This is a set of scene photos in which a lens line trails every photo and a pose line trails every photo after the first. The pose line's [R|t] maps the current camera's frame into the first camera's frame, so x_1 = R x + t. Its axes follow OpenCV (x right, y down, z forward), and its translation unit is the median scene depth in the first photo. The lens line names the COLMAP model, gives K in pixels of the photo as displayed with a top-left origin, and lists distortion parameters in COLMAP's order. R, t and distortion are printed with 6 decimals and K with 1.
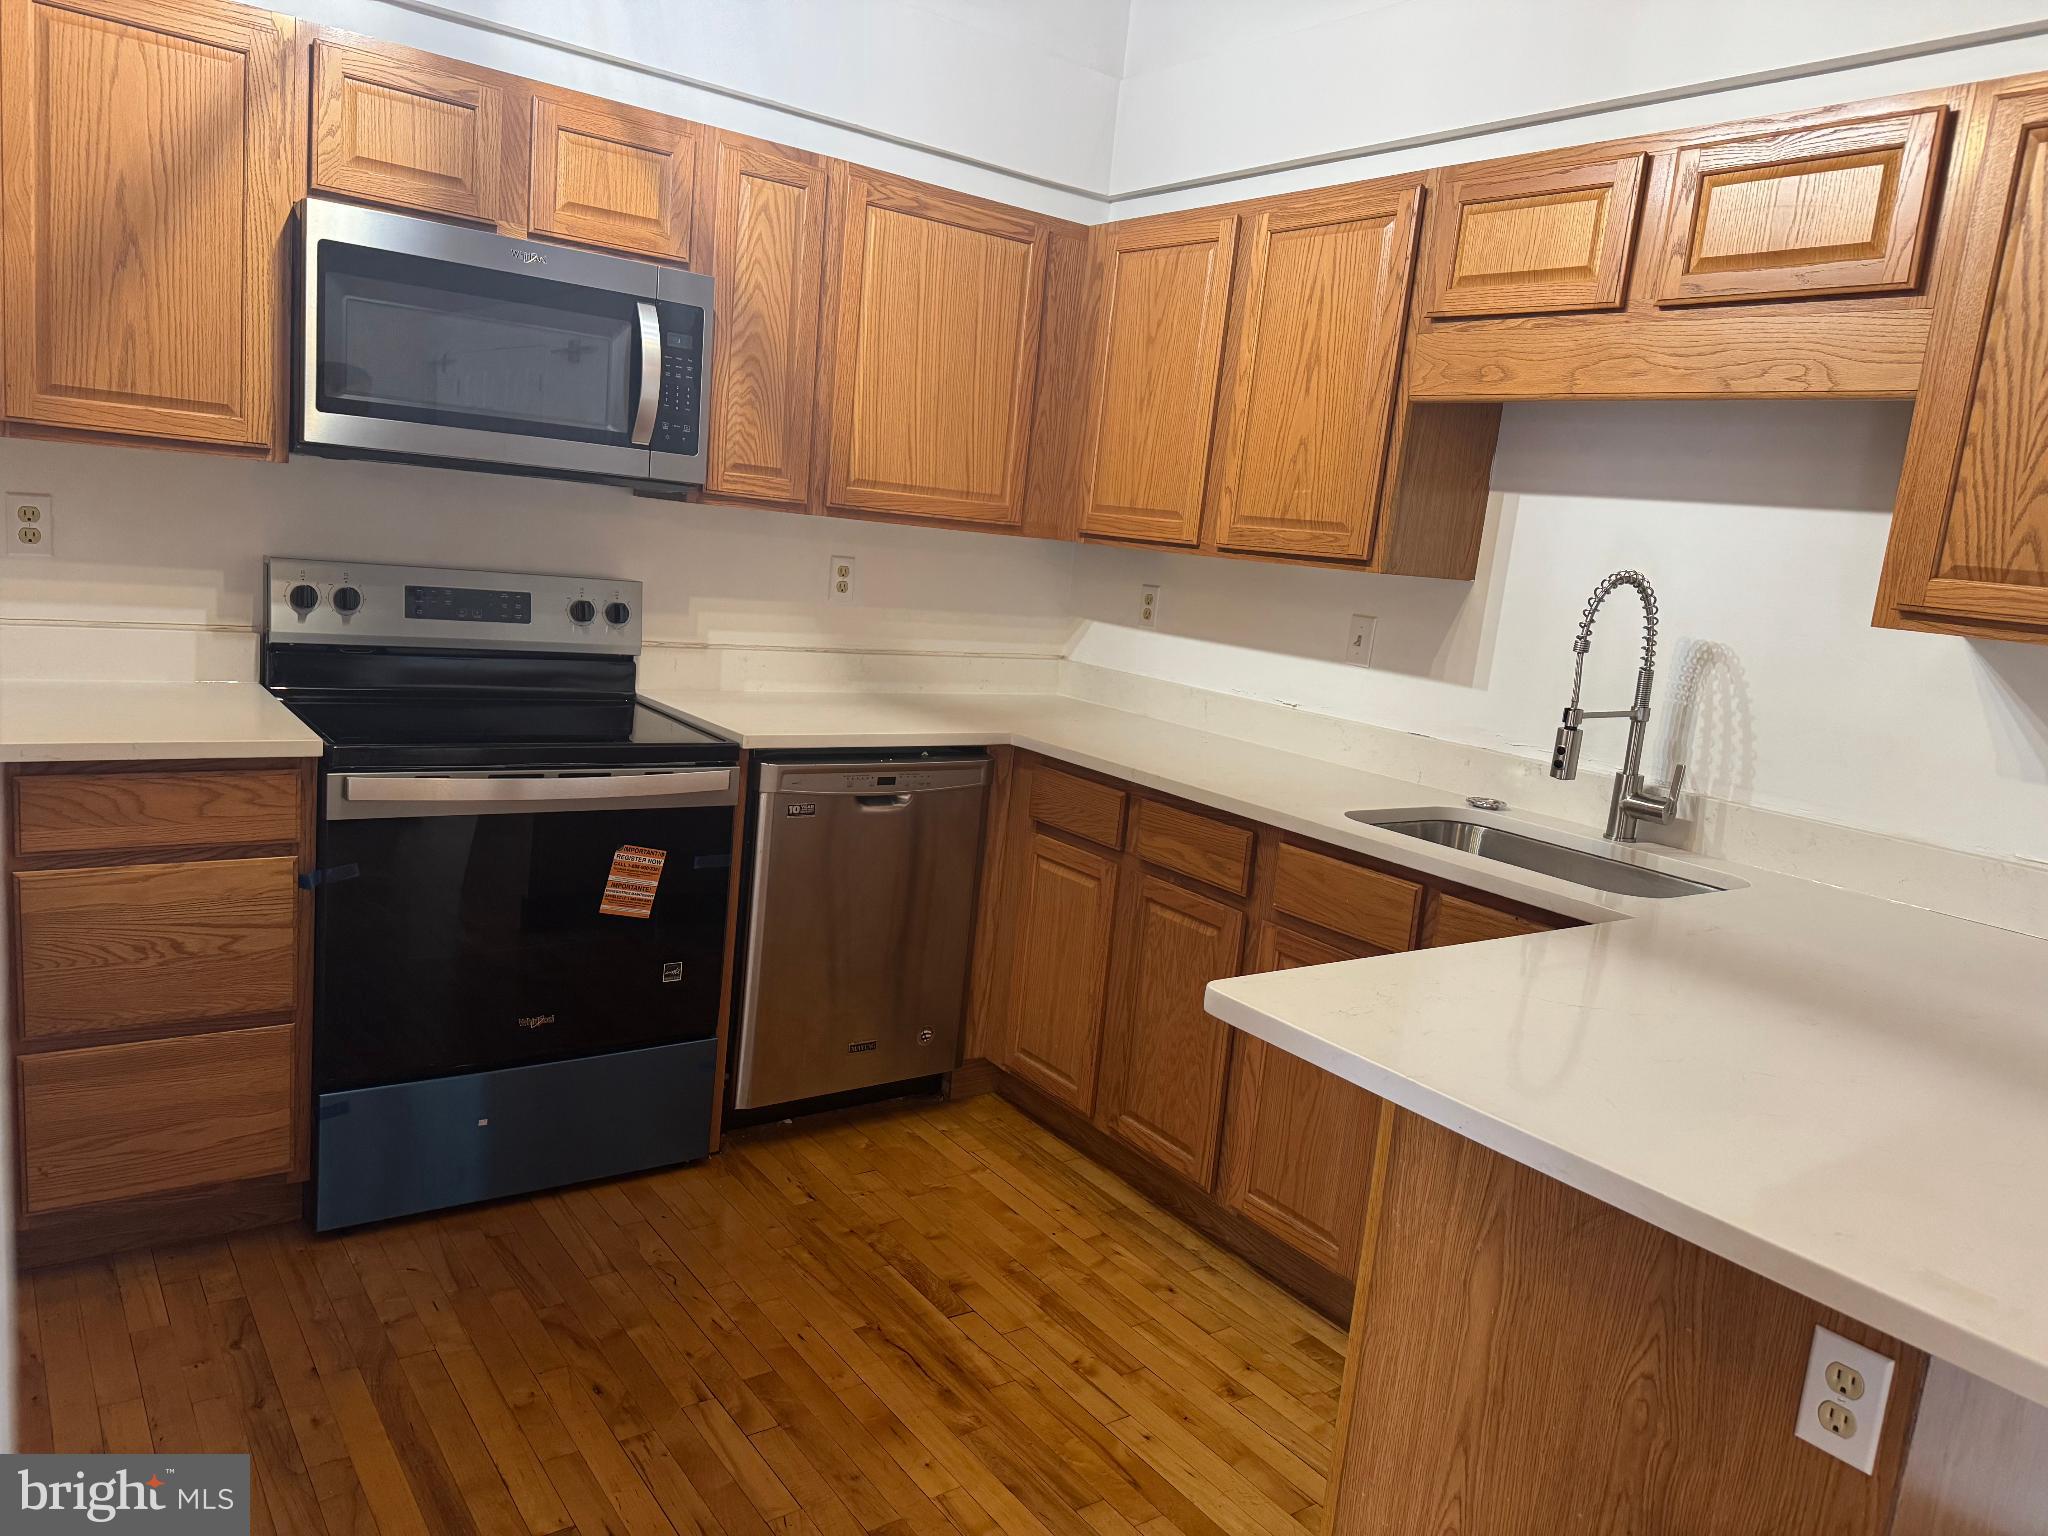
lens RADIAL K [[1450.2, 0, 1020.7], [0, 1450.2, 818.8], [0, 0, 1]] dist [0.006528, -0.009416]
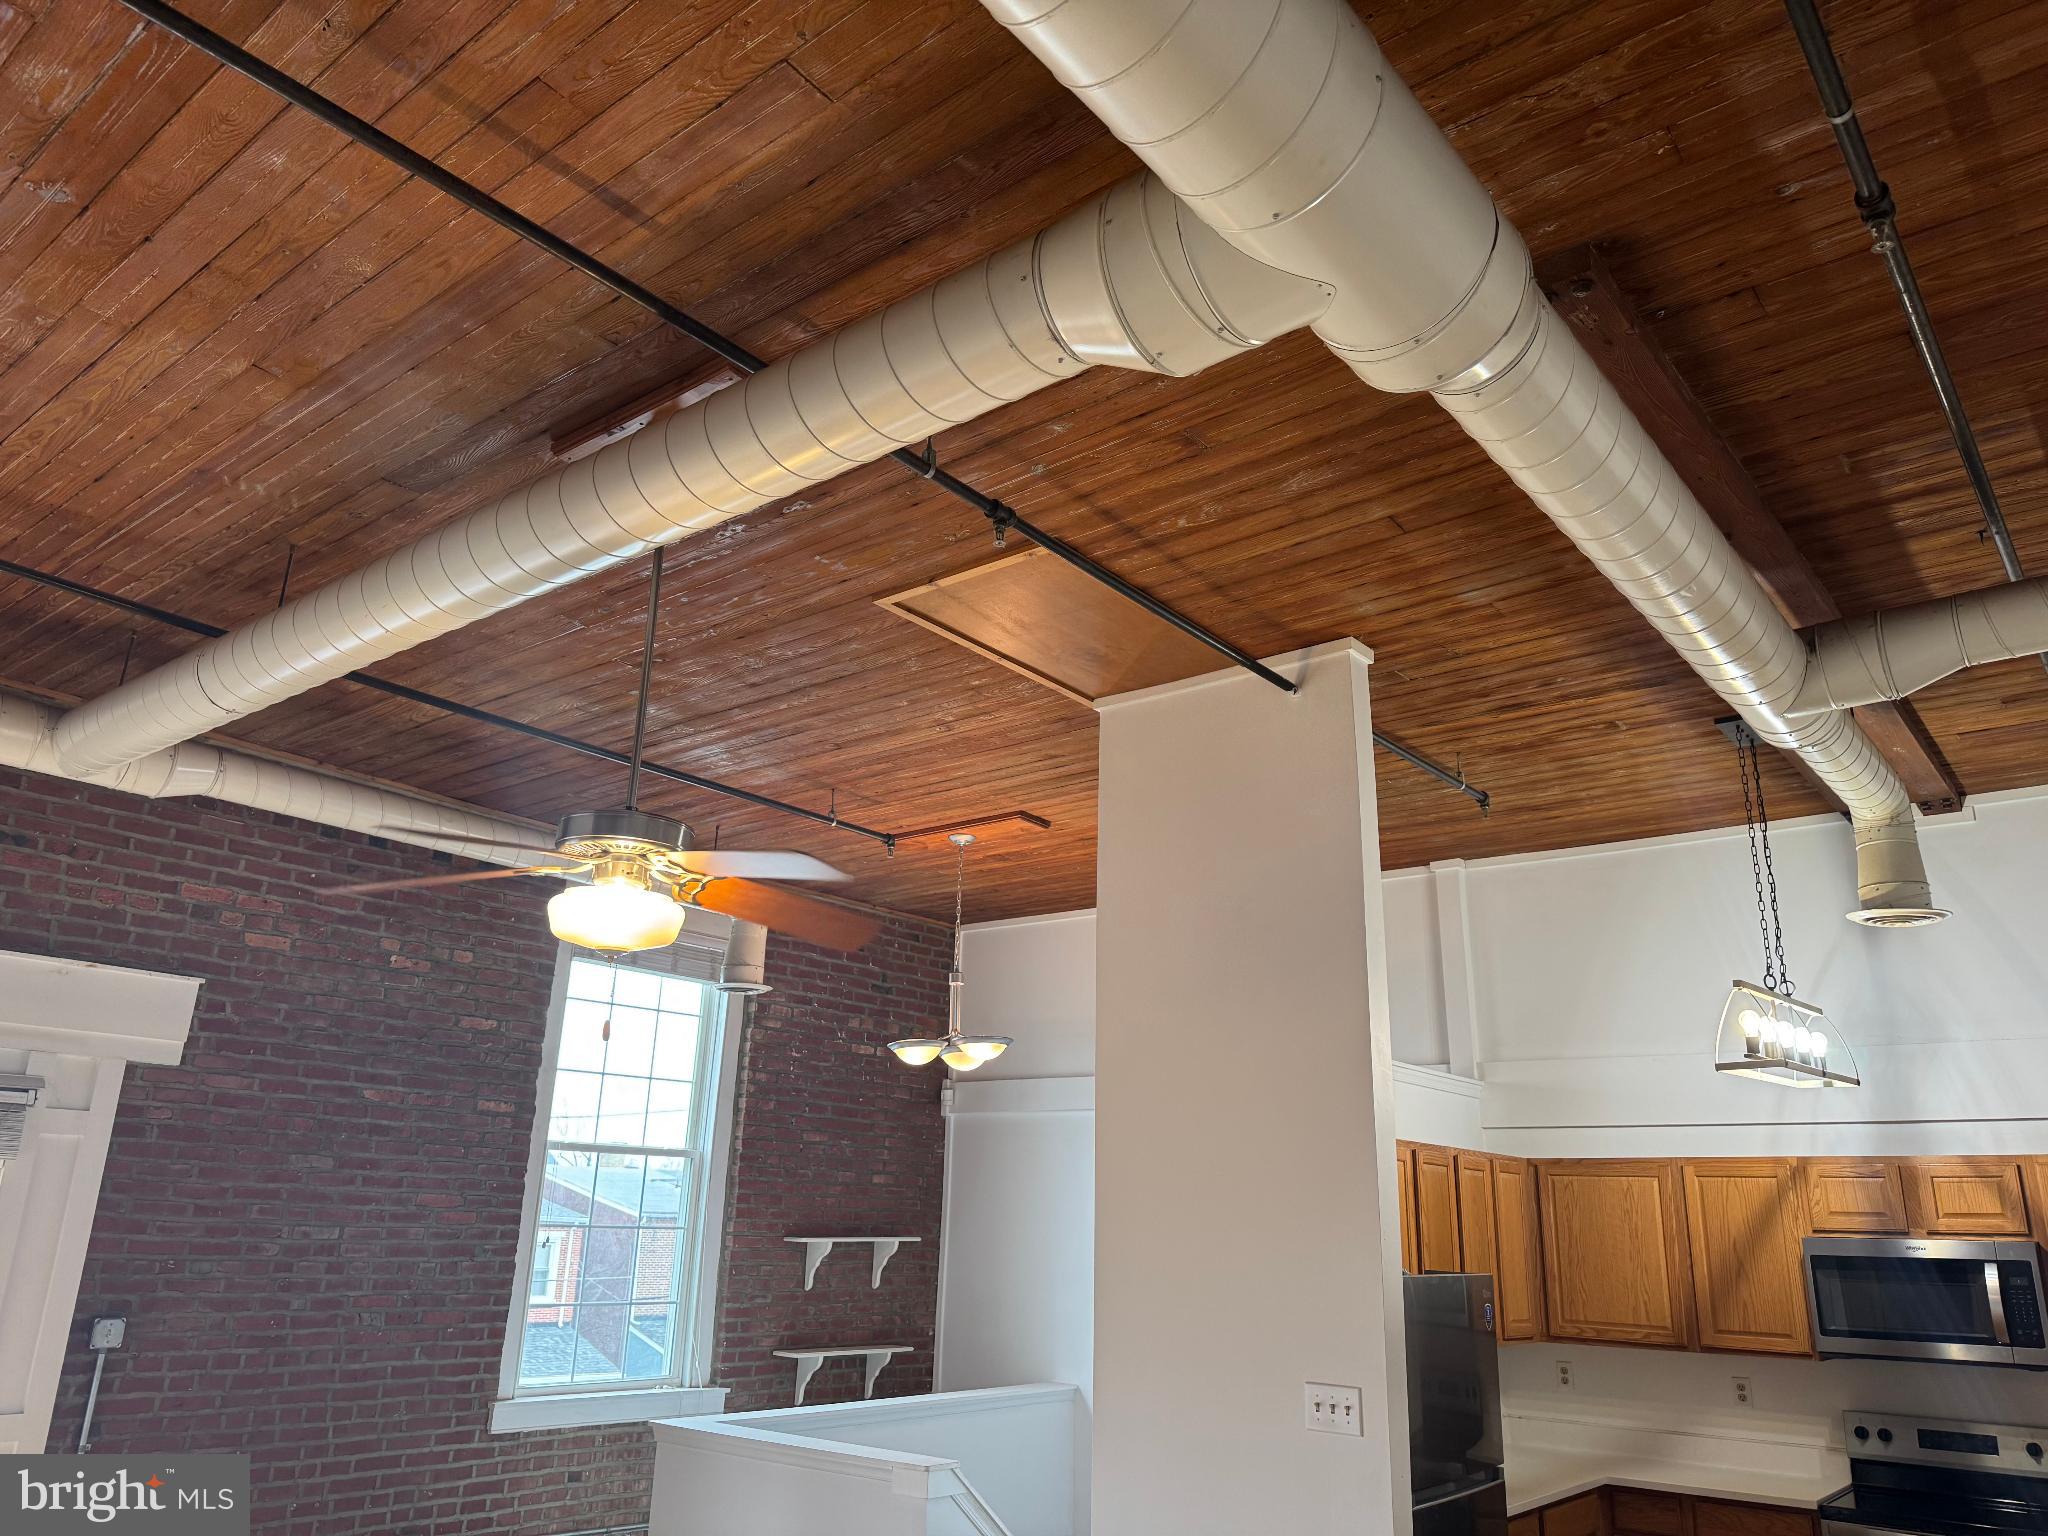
lens RADIAL K [[1450.2, 0, 1024.7], [0, 1450.2, 766.7], [0, 0, 1]] dist [0.006528, -0.009416]
pose [[0.242341, -0.385697, -0.890229, 1.277078], [-0.197900, 0.878637, -0.434548, 0.125670], [0.949793, 0.281485, 0.136601, -0.558948]]
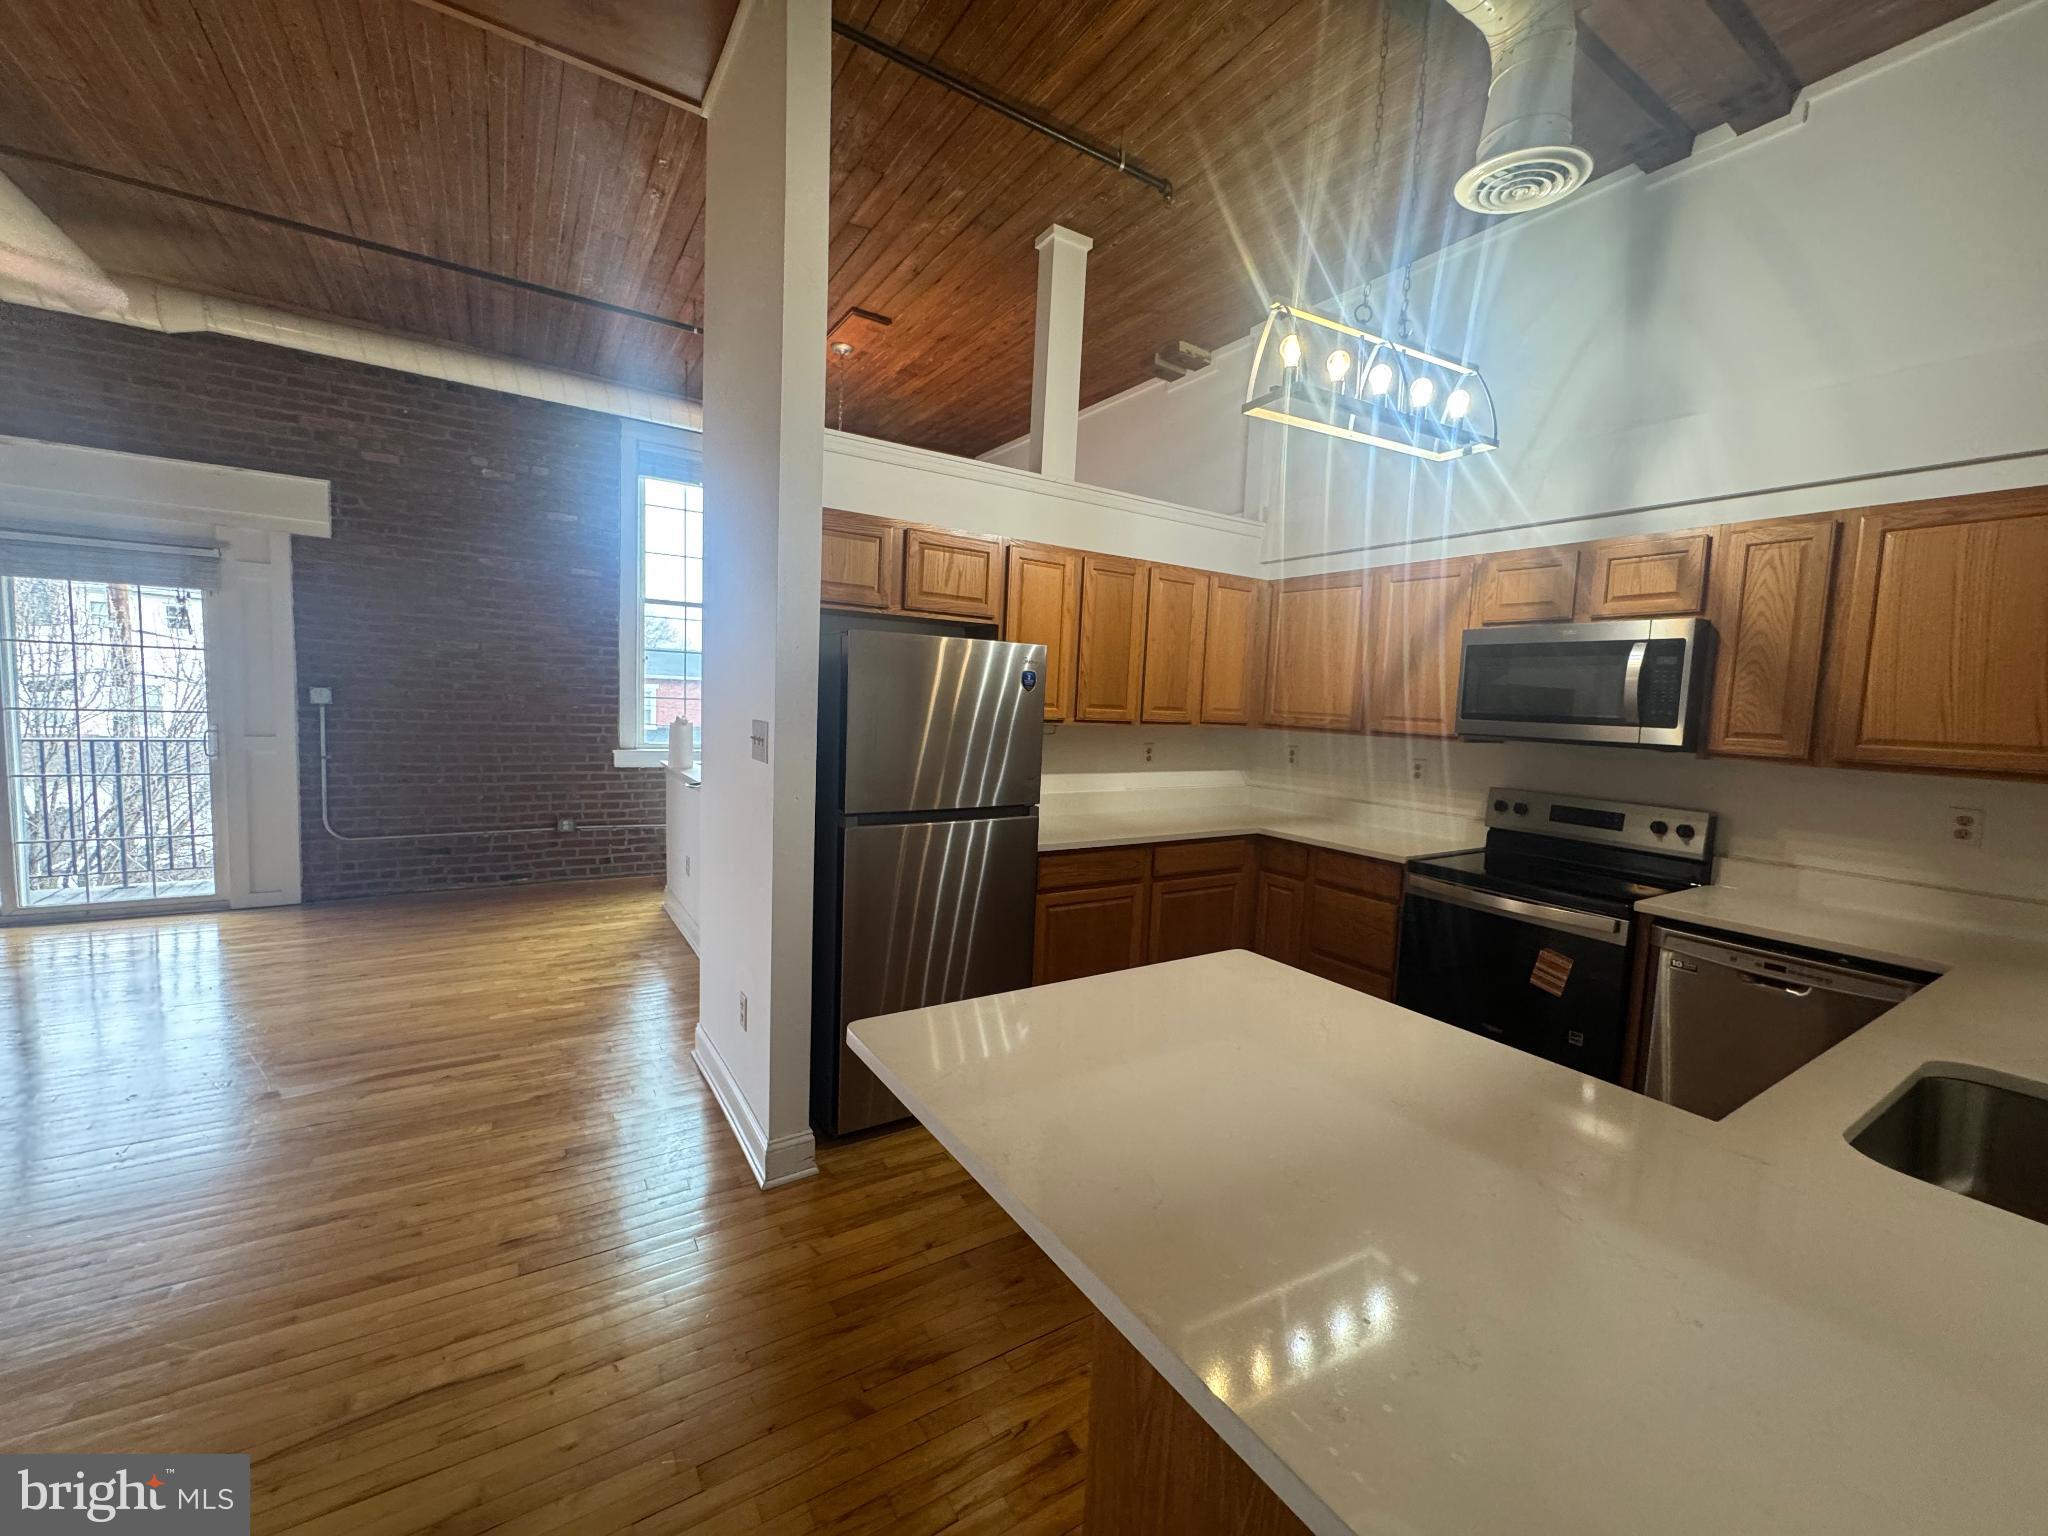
lens RADIAL K [[813.4, 0, 1017.0], [0, 813.4, 765.7], [0, 0, 1]] dist [-0.000470, -0.000160]
pose [[-0.073418, -0.022611, -0.997045, 0.720613], [-0.249058, 0.968482, -0.003624, -0.030640], [0.965702, 0.248056, -0.076735, 0.396949]]
